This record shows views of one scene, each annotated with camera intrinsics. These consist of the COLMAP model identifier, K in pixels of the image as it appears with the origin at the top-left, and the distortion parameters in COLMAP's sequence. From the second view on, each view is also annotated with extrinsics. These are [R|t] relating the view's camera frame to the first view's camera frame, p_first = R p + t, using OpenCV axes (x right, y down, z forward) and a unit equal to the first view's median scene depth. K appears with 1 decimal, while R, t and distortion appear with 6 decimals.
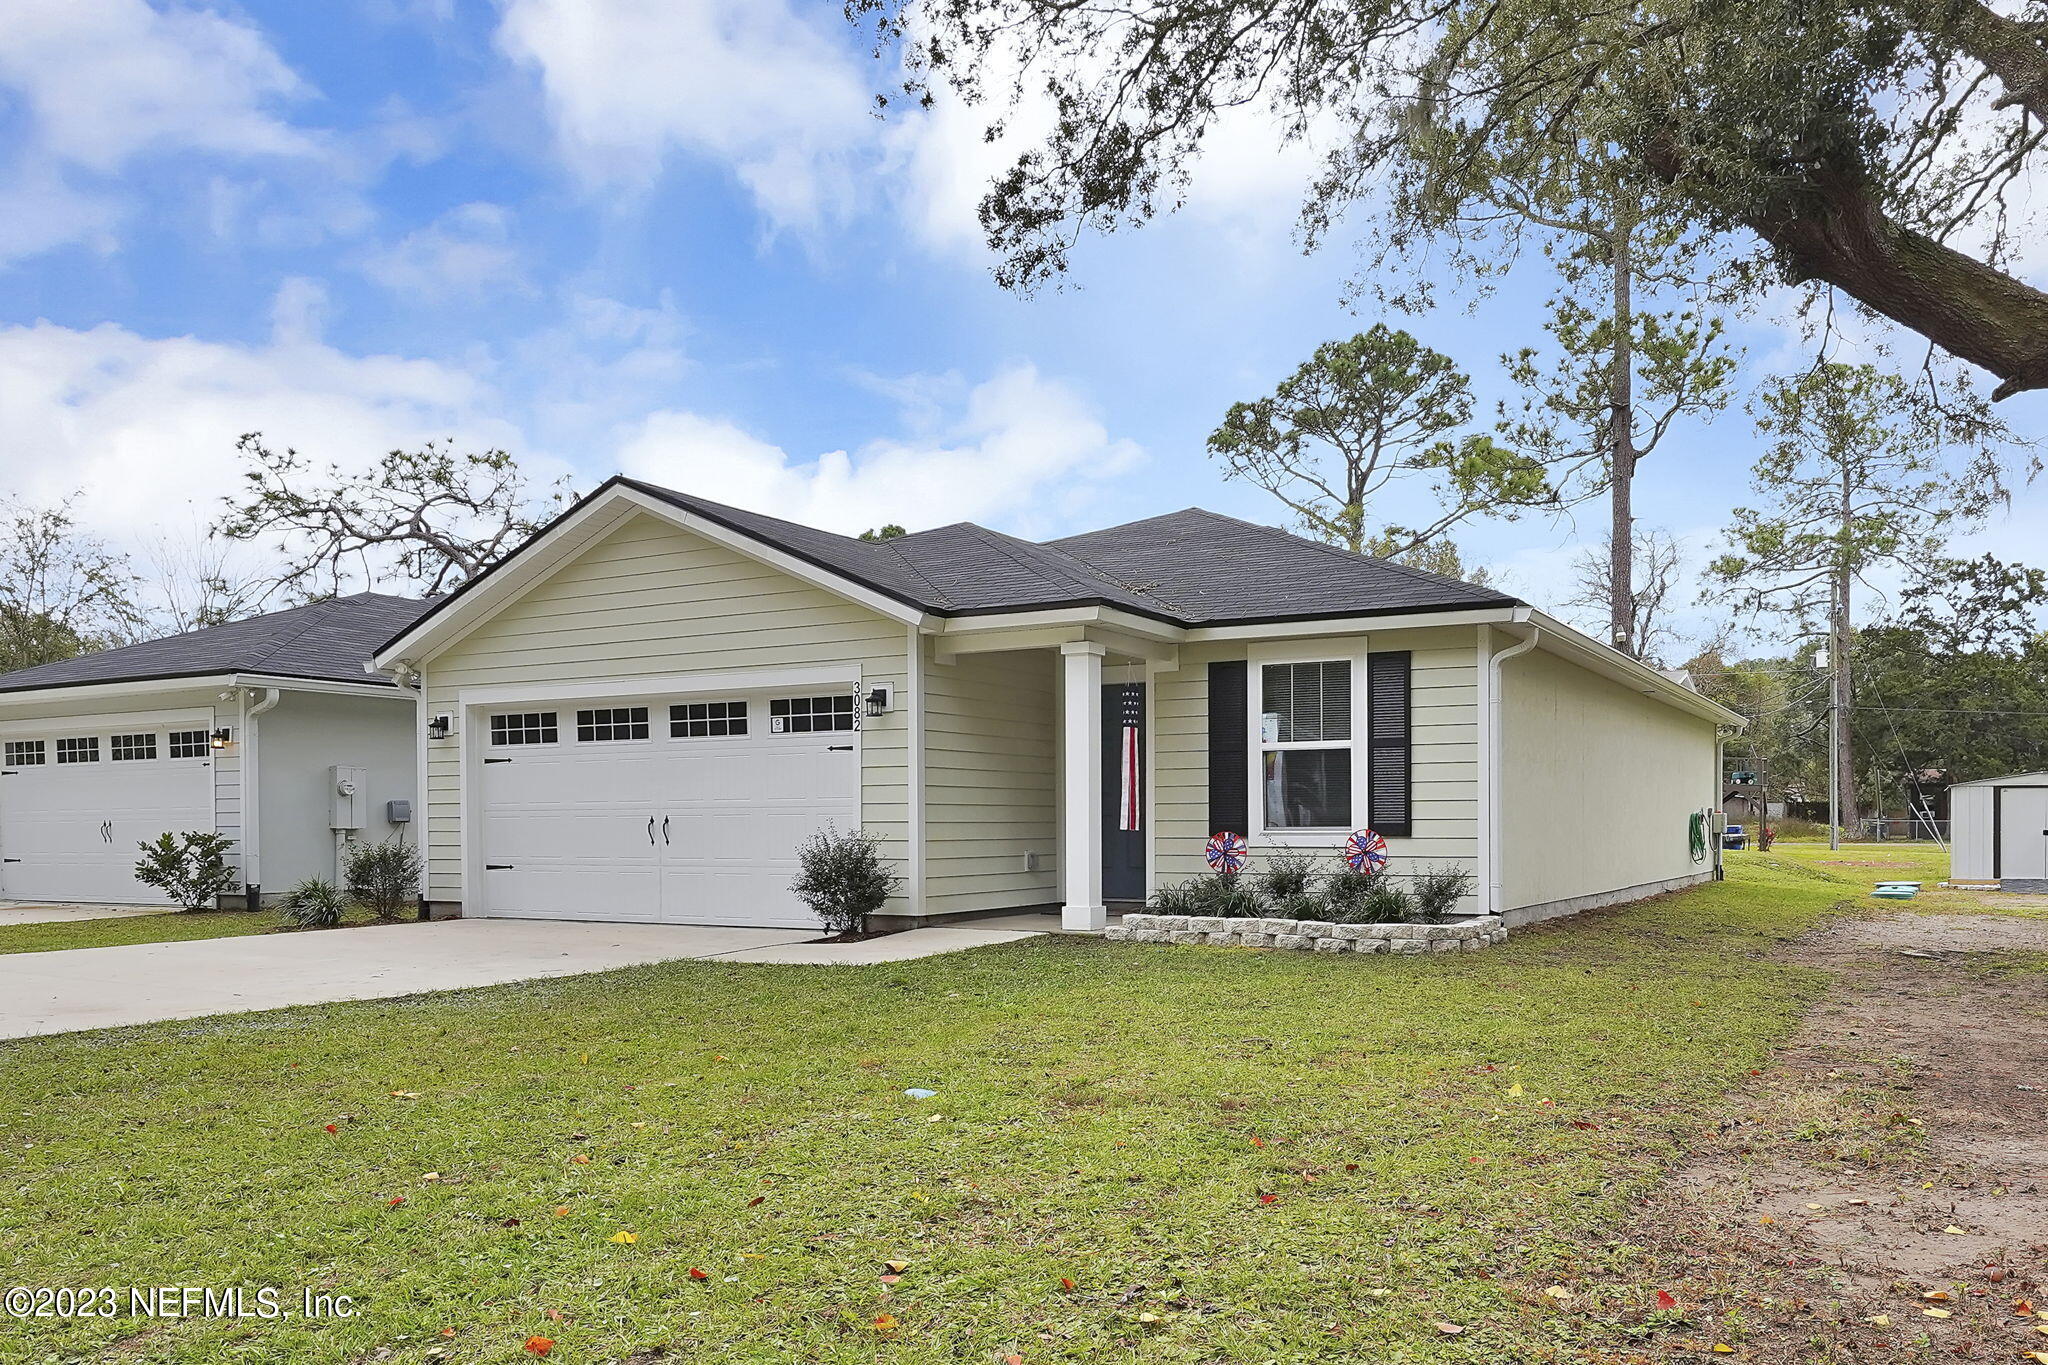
lens RADIAL K [[1559.2, 0, 1024.0], [0, 1559.2, 682.5], [0, 0, 1]] dist [-0.000838, 0.000159]
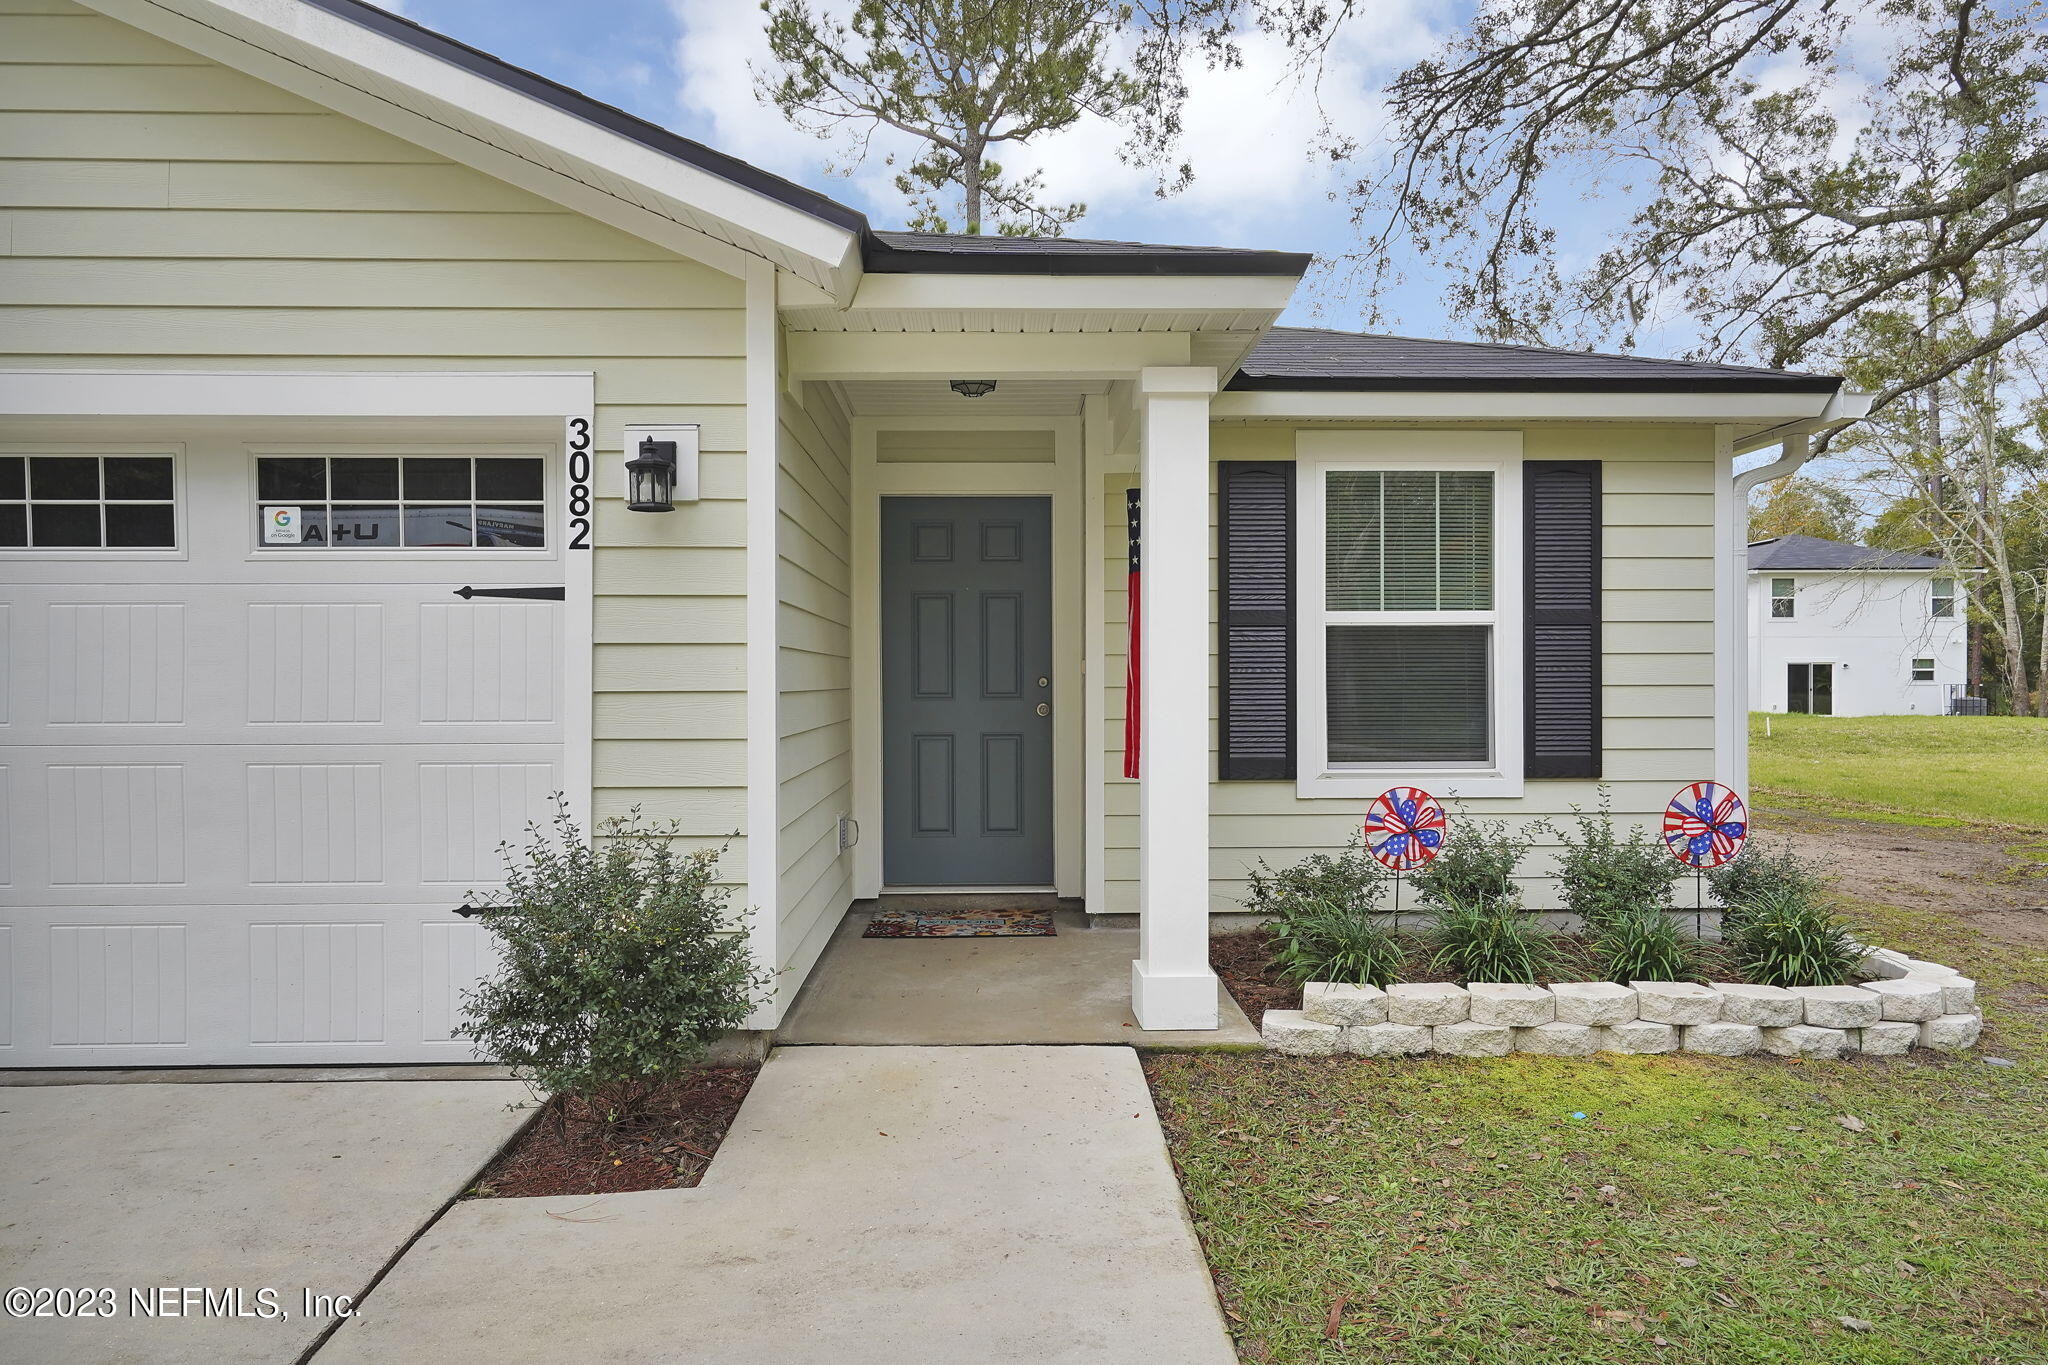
lens RADIAL K [[1243.4, 0, 1024.0], [0, 1243.4, 682.5], [0, 0, 1]] dist [0.004502, 0.001344]
pose [[0.846503, -0.001757, 0.532380, -0.179701], [-0.049258, 0.995447, 0.081607, 0.034046], [-0.530100, -0.095305, 0.842562, 0.699089]]
